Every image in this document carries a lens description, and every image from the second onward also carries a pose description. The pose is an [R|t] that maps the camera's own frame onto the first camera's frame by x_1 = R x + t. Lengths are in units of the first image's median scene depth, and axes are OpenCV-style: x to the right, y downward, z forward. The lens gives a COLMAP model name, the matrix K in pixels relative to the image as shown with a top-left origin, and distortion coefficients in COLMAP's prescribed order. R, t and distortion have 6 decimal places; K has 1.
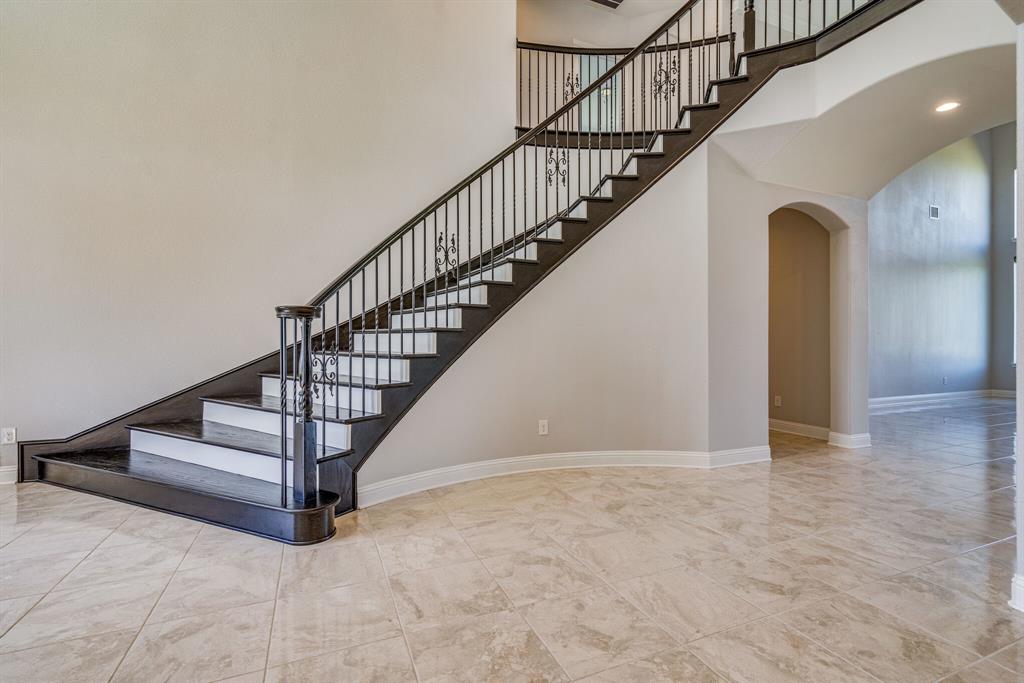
lens RADIAL K [[469.4, 0, 515.8], [0, 469.4, 339.8], [0, 0, 1]] dist [0.001778, 0.000578]
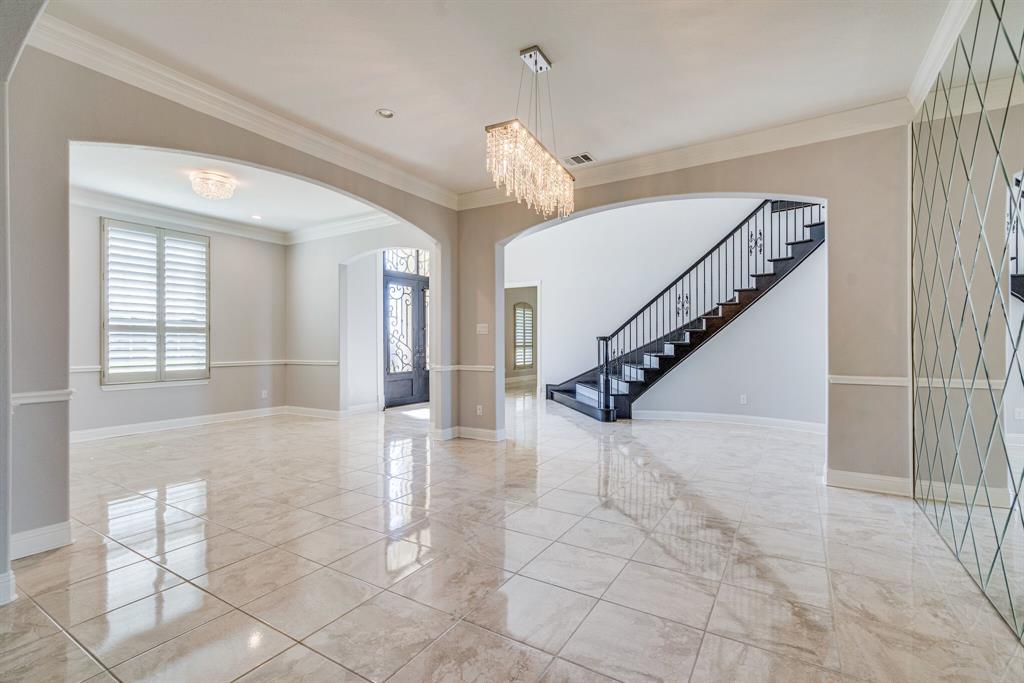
lens RADIAL K [[469.4, 0, 514.8], [0, 469.4, 341.3], [0, 0, 1]] dist [0.001778, 0.000578]
pose [[0.574809, -0.002393, -0.818284, 1.057819], [0.003147, 0.999995, -0.000713, -0.029155], [0.818281, -0.002165, 0.574814, -0.709003]]
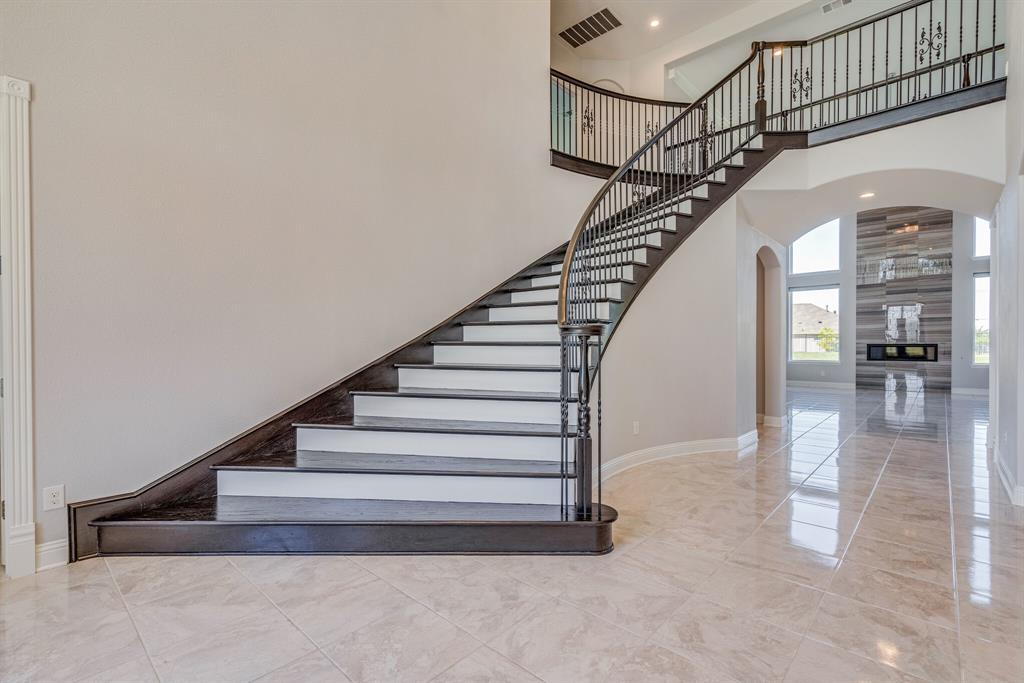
lens RADIAL K [[469.4, 0, 515.2], [0, 469.4, 344.5], [0, 0, 1]] dist [0.001778, 0.000578]
pose [[0.912475, -0.003530, 0.409117, -0.735554], [-0.000157, 0.999960, 0.008978, -0.029594], [-0.409133, -0.008256, 0.912438, 0.084240]]
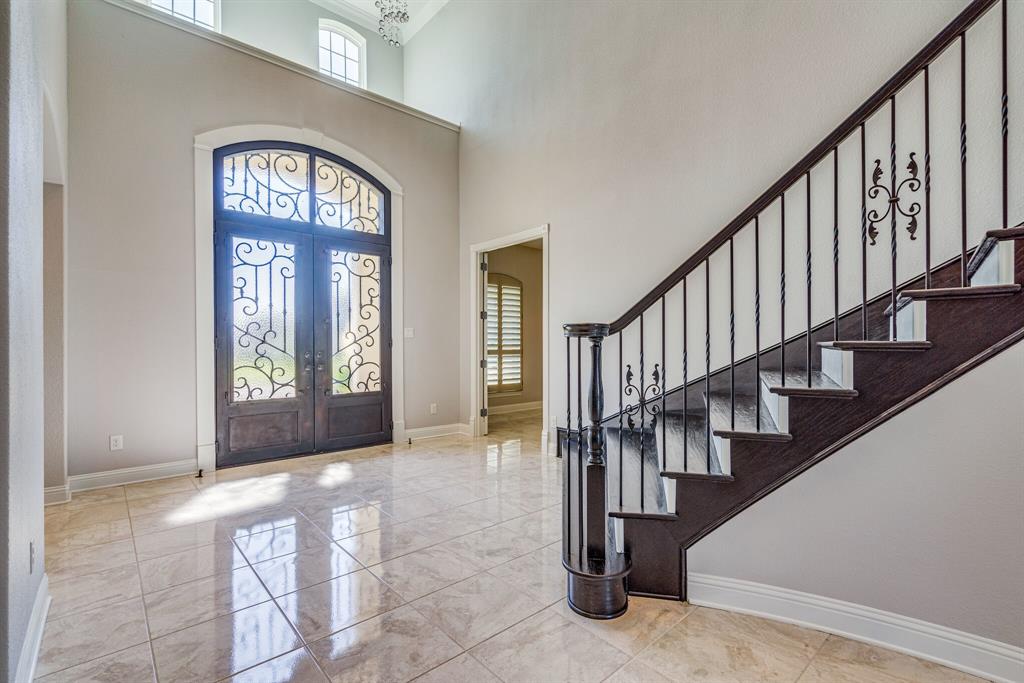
lens RADIAL K [[469.4, 0, 508.3], [0, 469.4, 342.6], [0, 0, 1]] dist [0.001778, 0.000578]
pose [[0.308022, -0.008861, -0.951338, 0.212186], [0.004527, 0.999959, -0.007848, -0.020590], [0.951368, -0.001889, 0.308050, 0.436751]]
